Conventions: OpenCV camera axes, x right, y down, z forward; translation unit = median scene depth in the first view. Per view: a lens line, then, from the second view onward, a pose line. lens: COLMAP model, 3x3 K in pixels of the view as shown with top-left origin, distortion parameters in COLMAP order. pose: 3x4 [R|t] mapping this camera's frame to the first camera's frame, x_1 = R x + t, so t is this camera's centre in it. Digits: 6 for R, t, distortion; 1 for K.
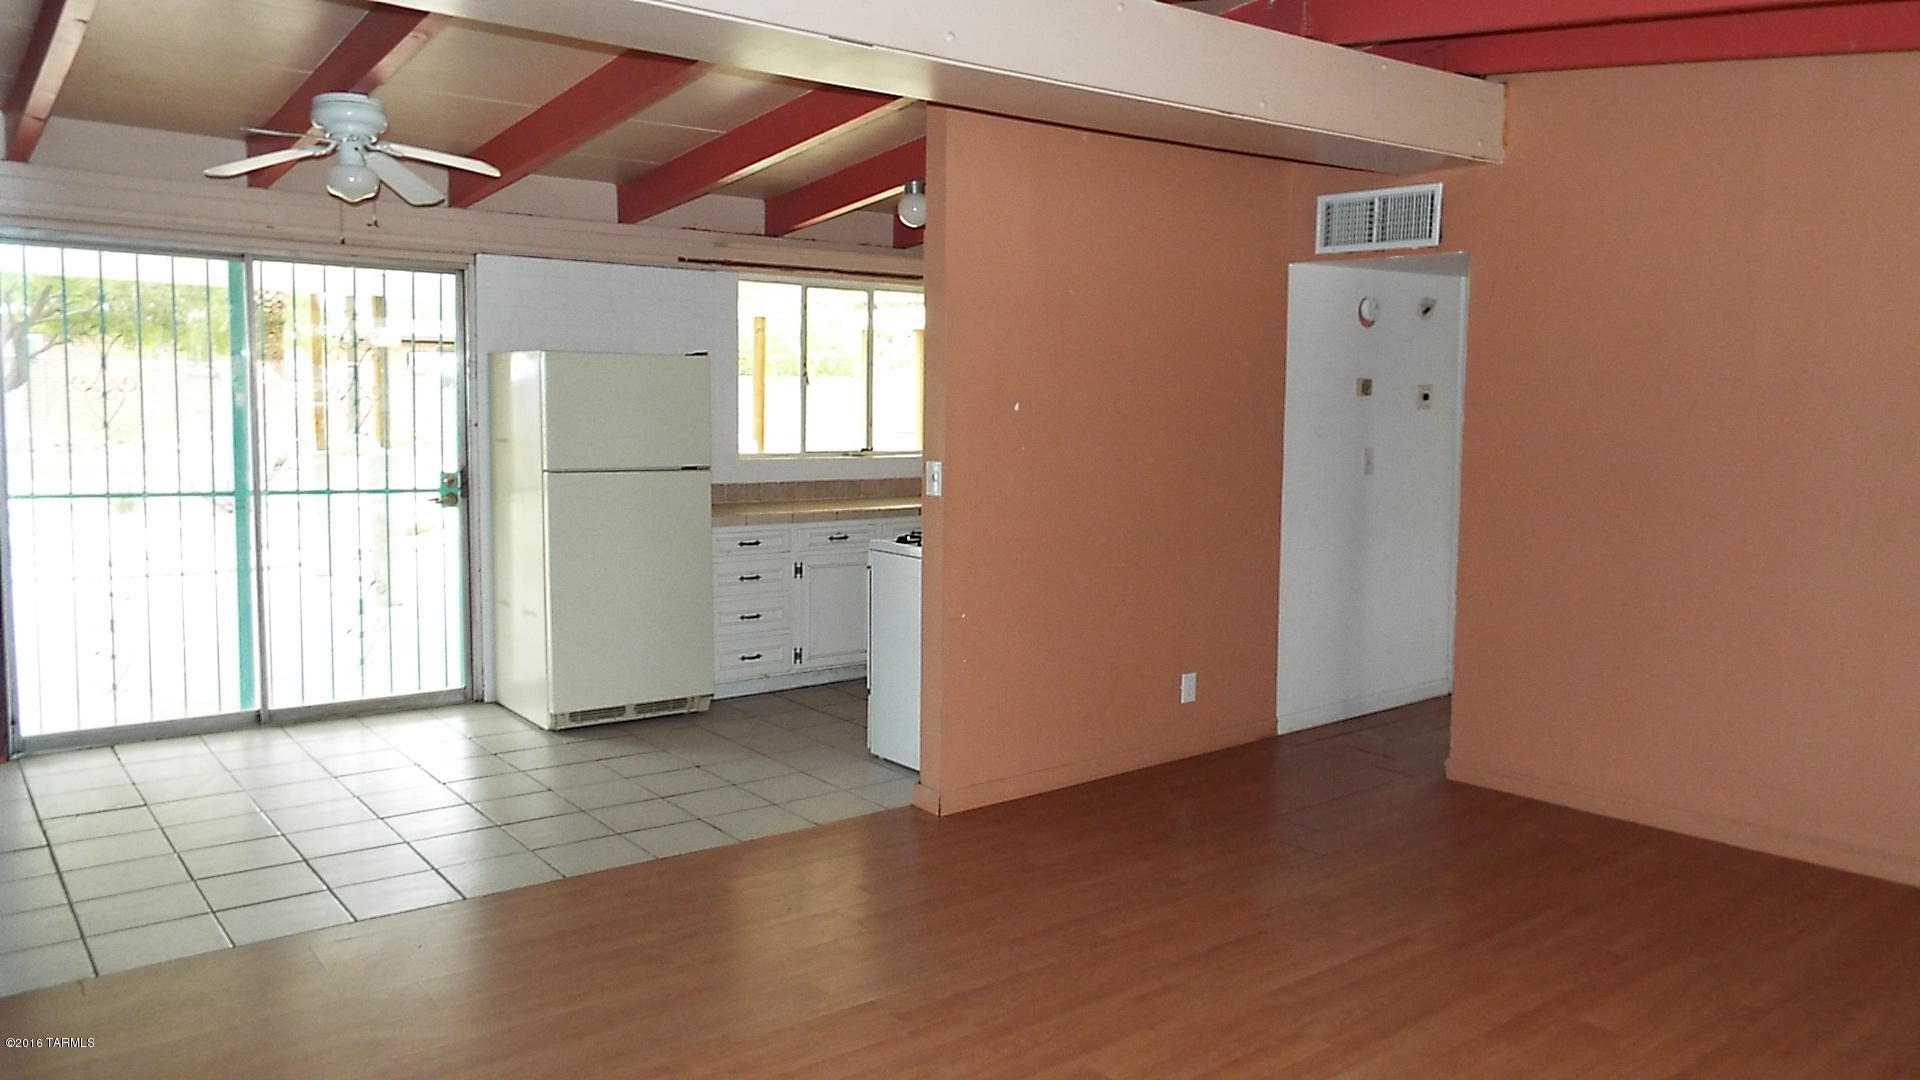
lens RADIAL K [[1390.3, 0, 957.3], [0, 1390.3, 523.1], [0, 0, 1]] dist [0.009531, 0.007091]
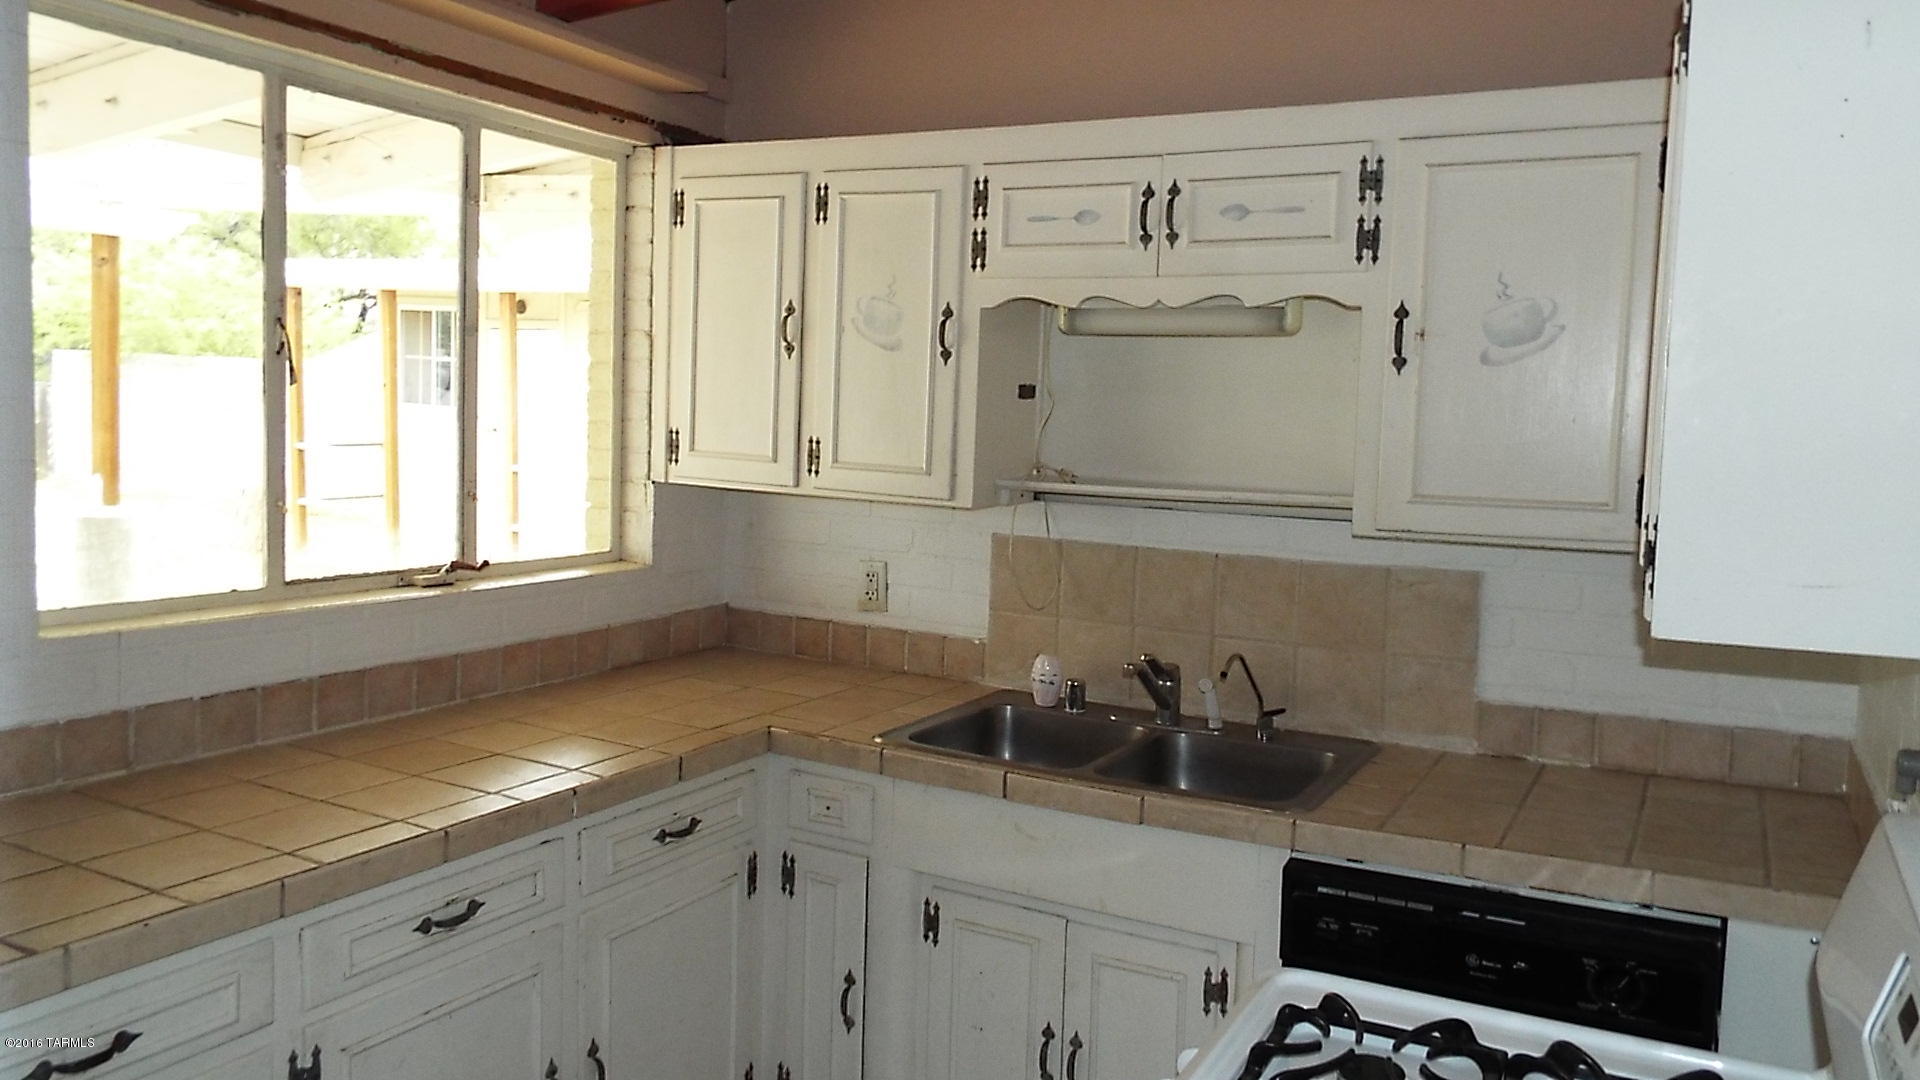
lens RADIAL K [[1390.3, 0, 957.3], [0, 1390.3, 523.1], [0, 0, 1]] dist [0.009531, 0.007091]
pose [[0.917270, -0.008618, 0.398172, -0.091791], [0.007576, 0.999963, 0.004189, -0.064653], [-0.398194, -0.000826, 0.917301, 0.617493]]
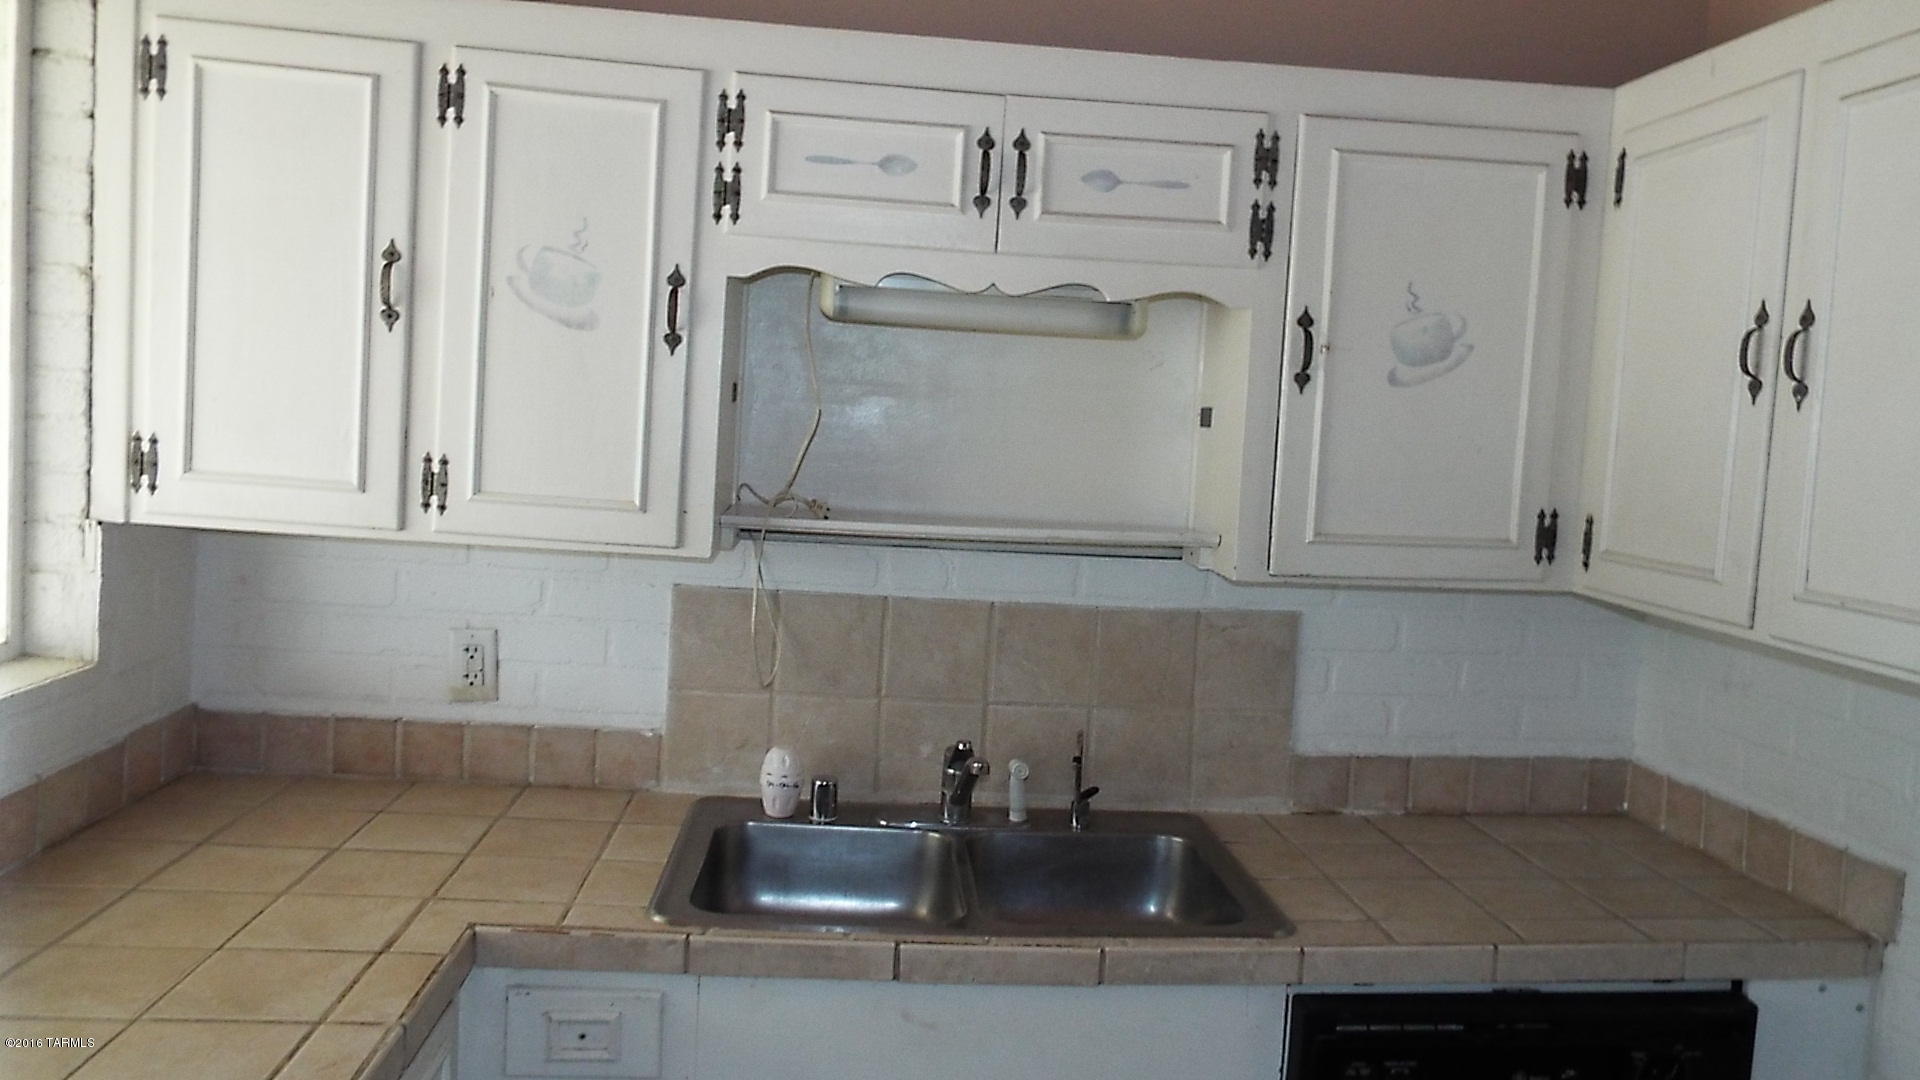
lens RADIAL K [[1367.9, 0, 954.7], [0, 1367.9, 531.6], [0, 0, 1]] dist [0.026746, 0.006886]
pose [[0.552693, -0.036242, 0.832596, -0.128465], [0.022014, 0.999340, 0.028887, -0.077381], [-0.833094, 0.002363, 0.553126, 0.761890]]
